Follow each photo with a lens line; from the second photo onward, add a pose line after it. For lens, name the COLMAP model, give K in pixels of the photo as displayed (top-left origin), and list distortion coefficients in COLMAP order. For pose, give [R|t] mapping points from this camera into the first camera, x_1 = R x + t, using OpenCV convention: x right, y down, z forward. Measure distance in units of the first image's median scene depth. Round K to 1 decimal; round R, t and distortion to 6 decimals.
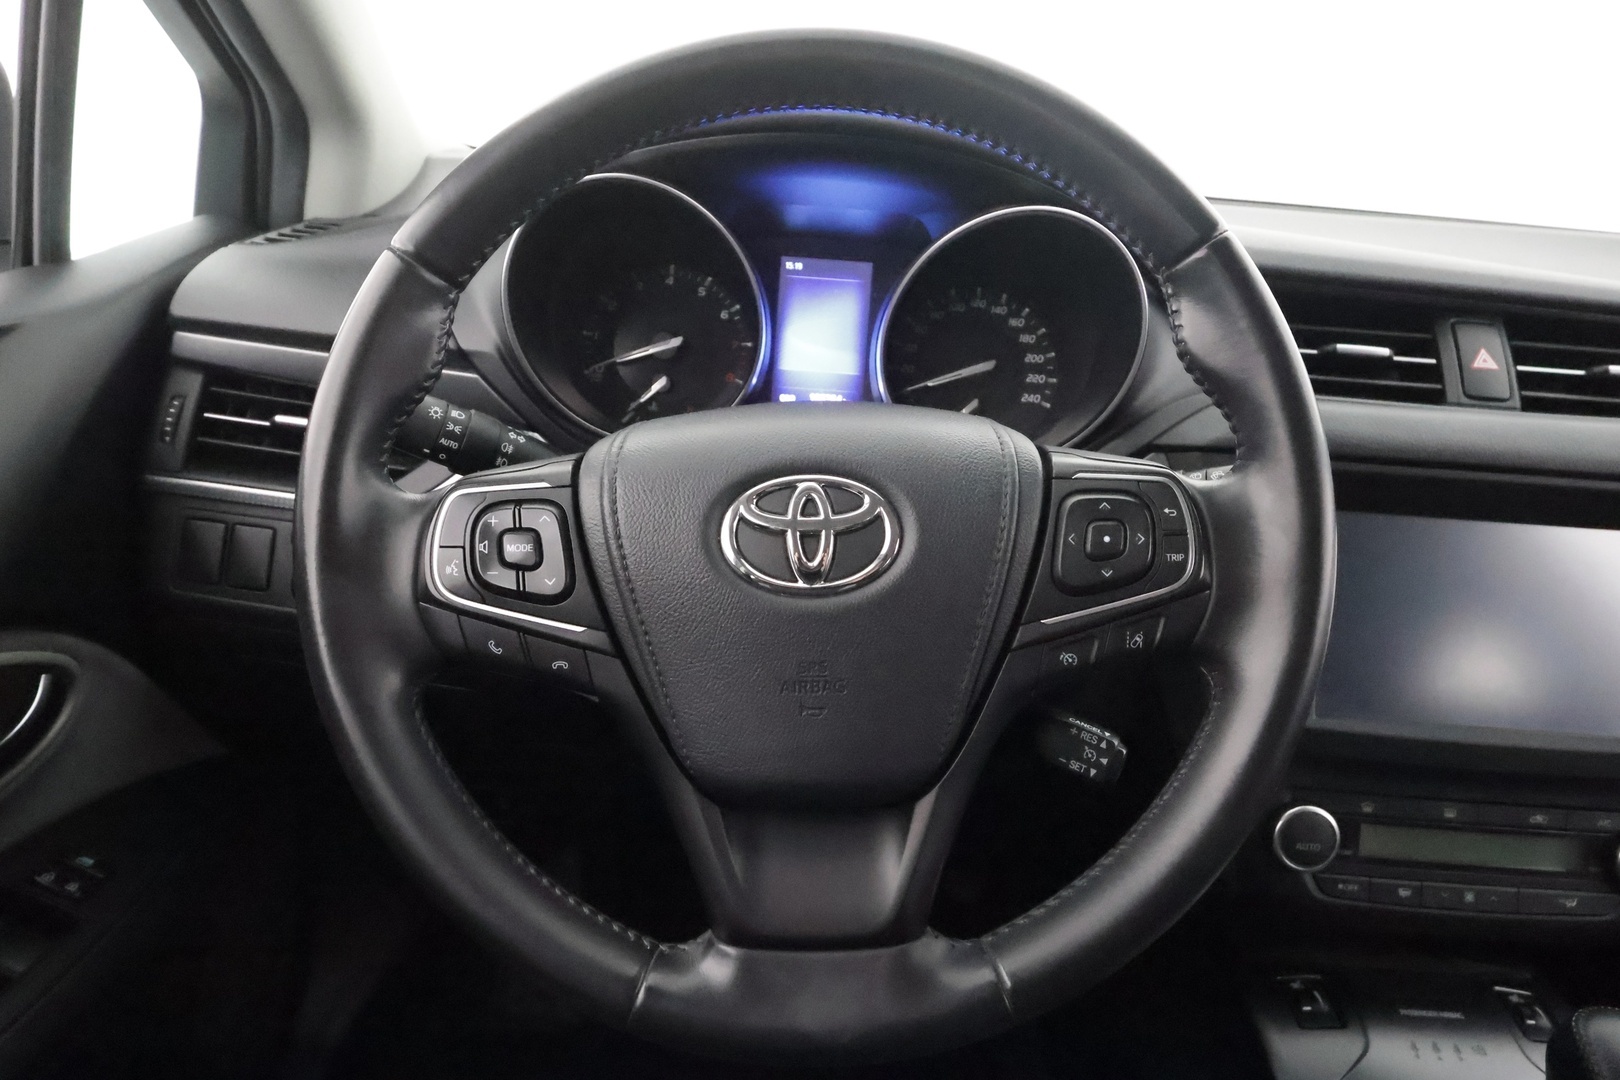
lens RADIAL K [[1184.8, 0, 810.0], [0, 1184.8, 540.0], [0, 0, 1]] dist [-0.000645, 0.001357]
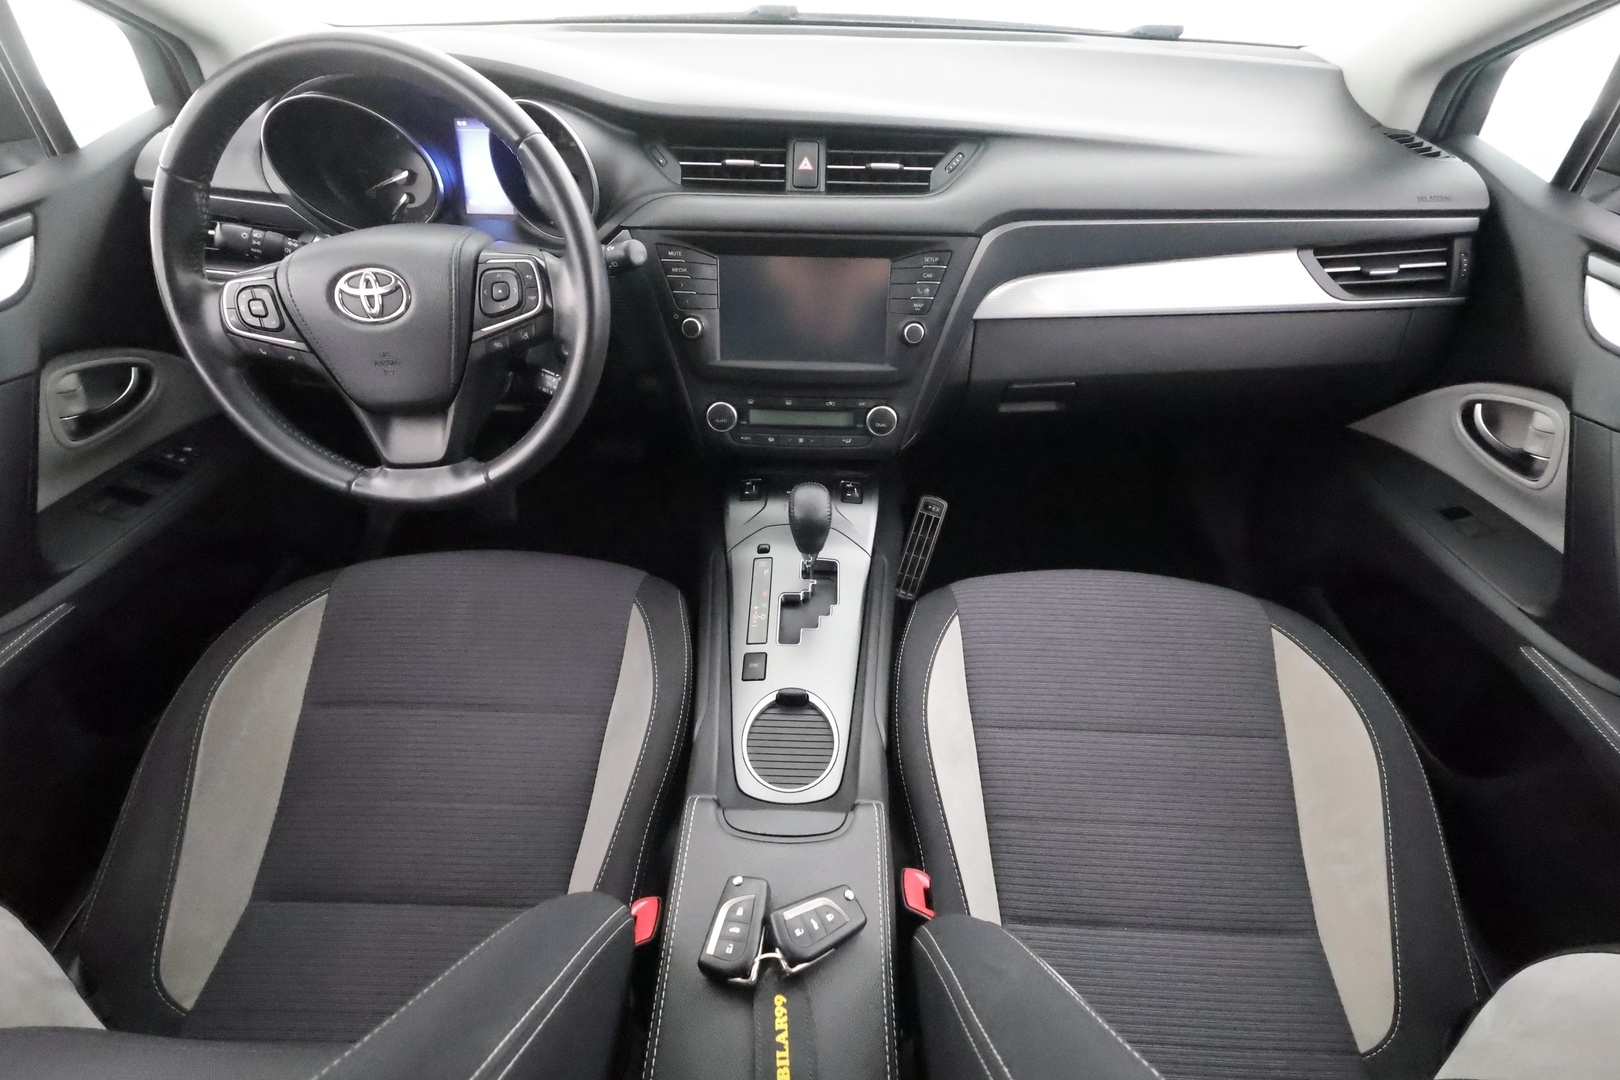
lens RADIAL K [[757.6, 0, 810.0], [0, 757.6, 540.0], [0, 0, 1]] dist [0.003450, 0.000975]
pose [[0.997839, -0.032237, -0.057248, 0.748729], [0.051585, 0.924041, 0.378797, -0.066765], [0.040688, -0.380932, 0.923707, -0.417503]]
